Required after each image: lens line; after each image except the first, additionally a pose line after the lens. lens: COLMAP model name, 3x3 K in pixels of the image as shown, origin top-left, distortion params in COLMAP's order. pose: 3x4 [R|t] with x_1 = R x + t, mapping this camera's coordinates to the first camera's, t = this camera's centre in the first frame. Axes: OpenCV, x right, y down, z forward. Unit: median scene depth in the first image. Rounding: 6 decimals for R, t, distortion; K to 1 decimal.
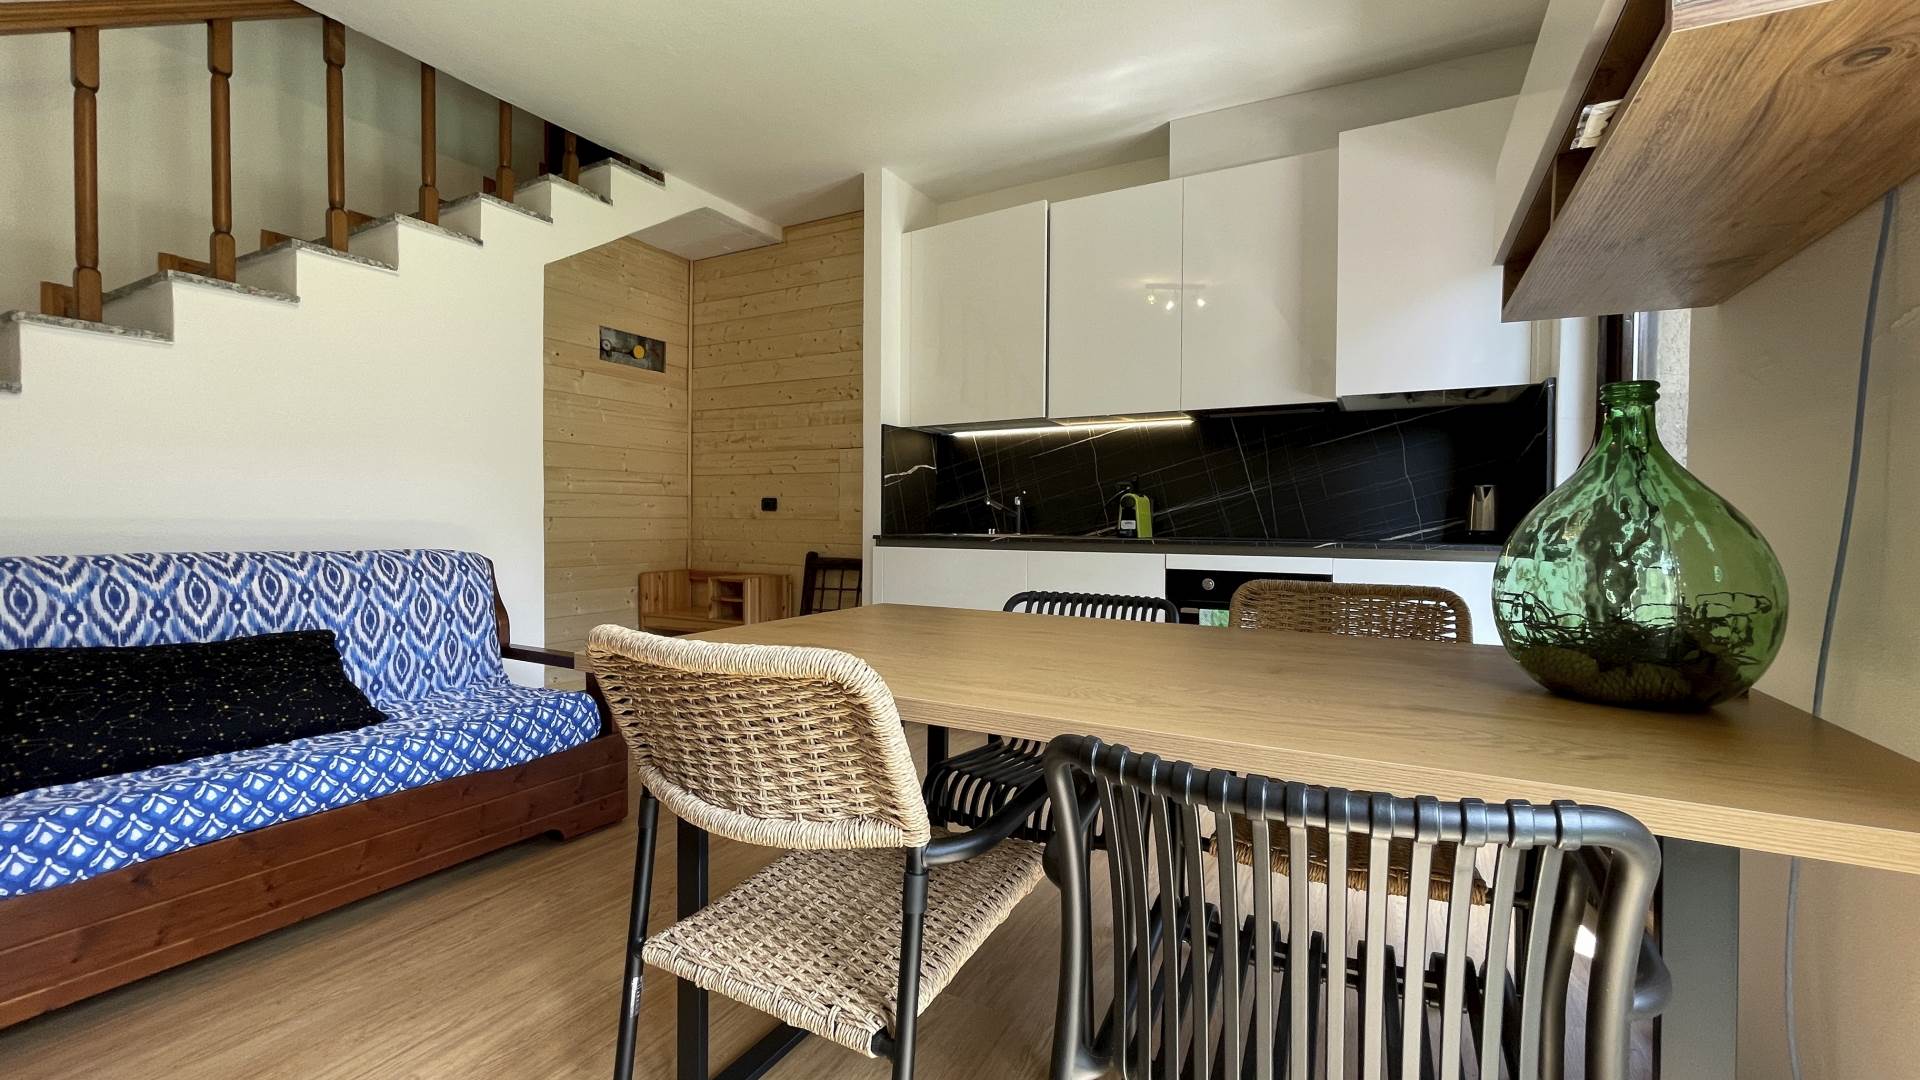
lens RADIAL K [[776.7, 0, 952.5], [0, 776.7, 537.2], [0, 0, 1]] dist [-0.003265, 0.000379]
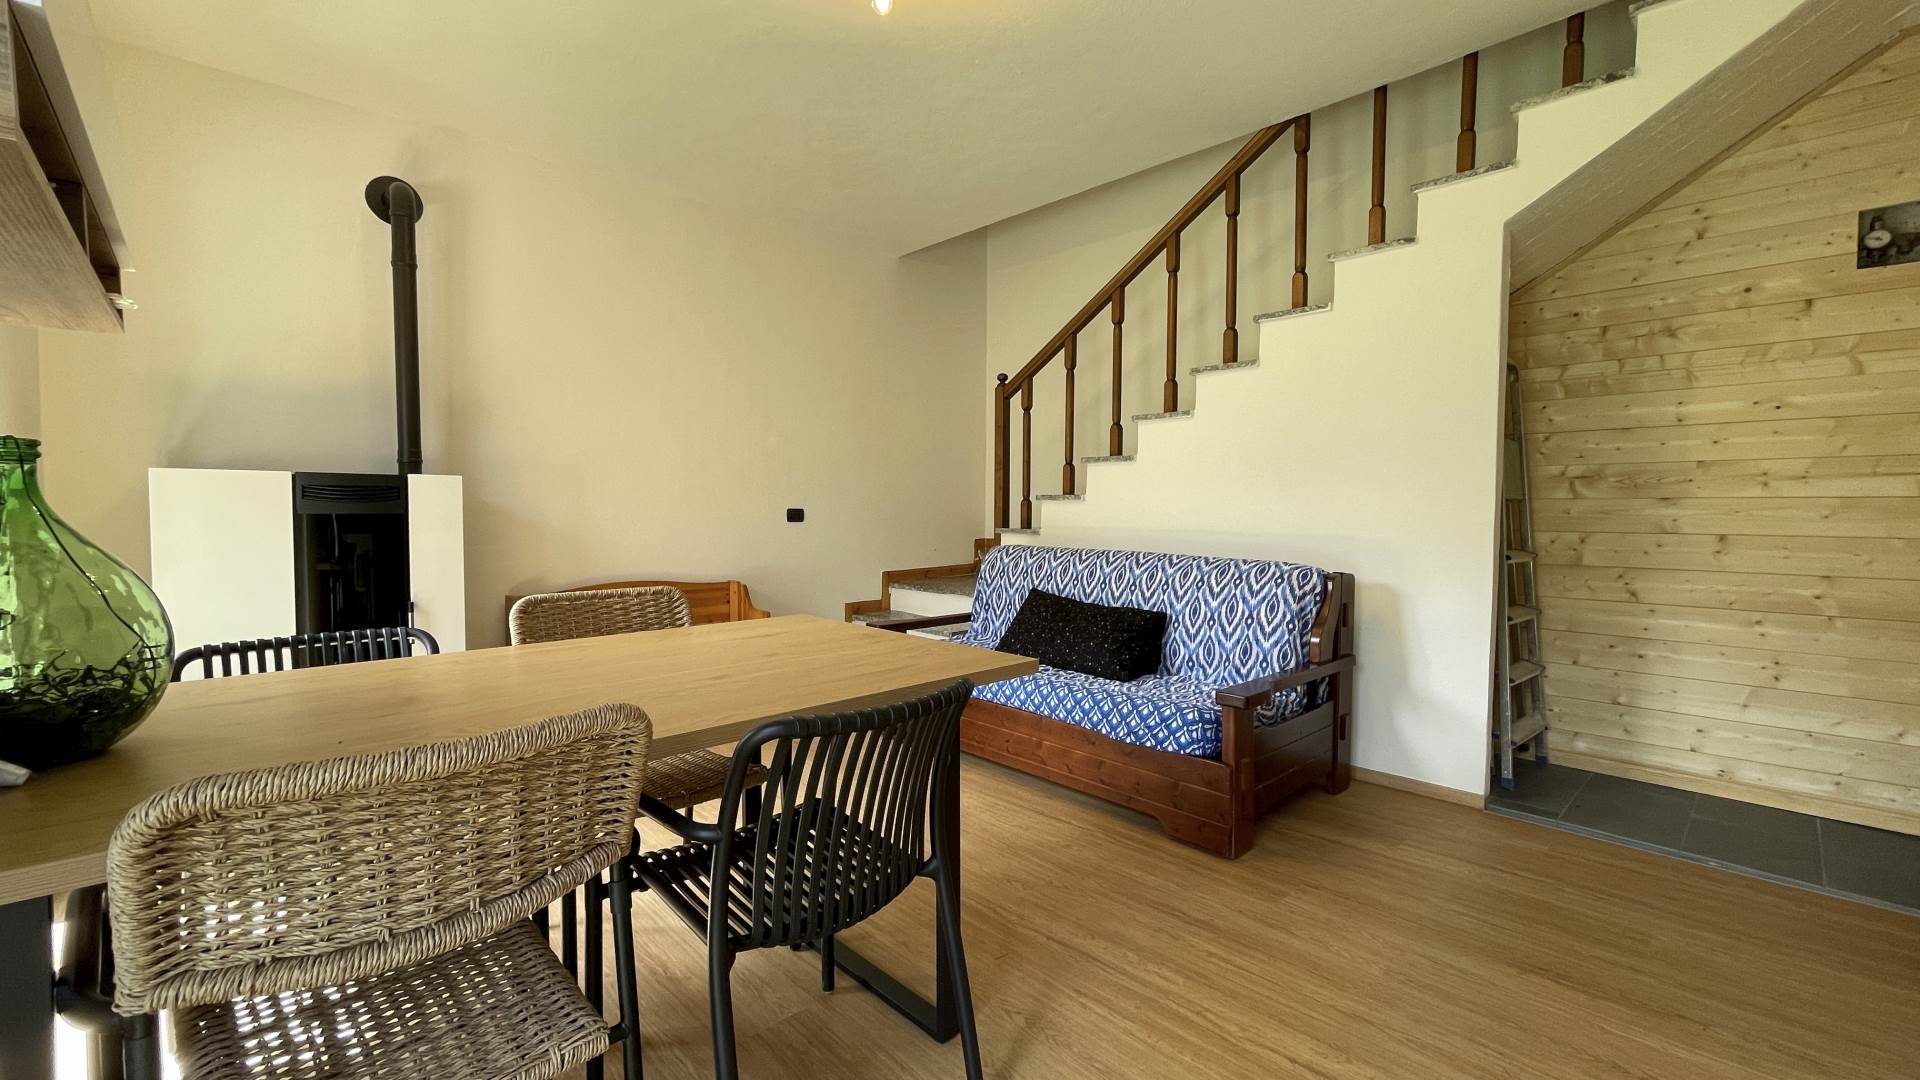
lens RADIAL K [[771.6, 0, 956.8], [0, 771.6, 536.8], [0, 0, 1]] dist [-0.002941, 0.000008]
pose [[-0.300747, 0.026539, -0.953335, 0.537599], [-0.025217, 0.999042, 0.035766, -0.049833], [0.953371, 0.034796, -0.299789, 0.908689]]
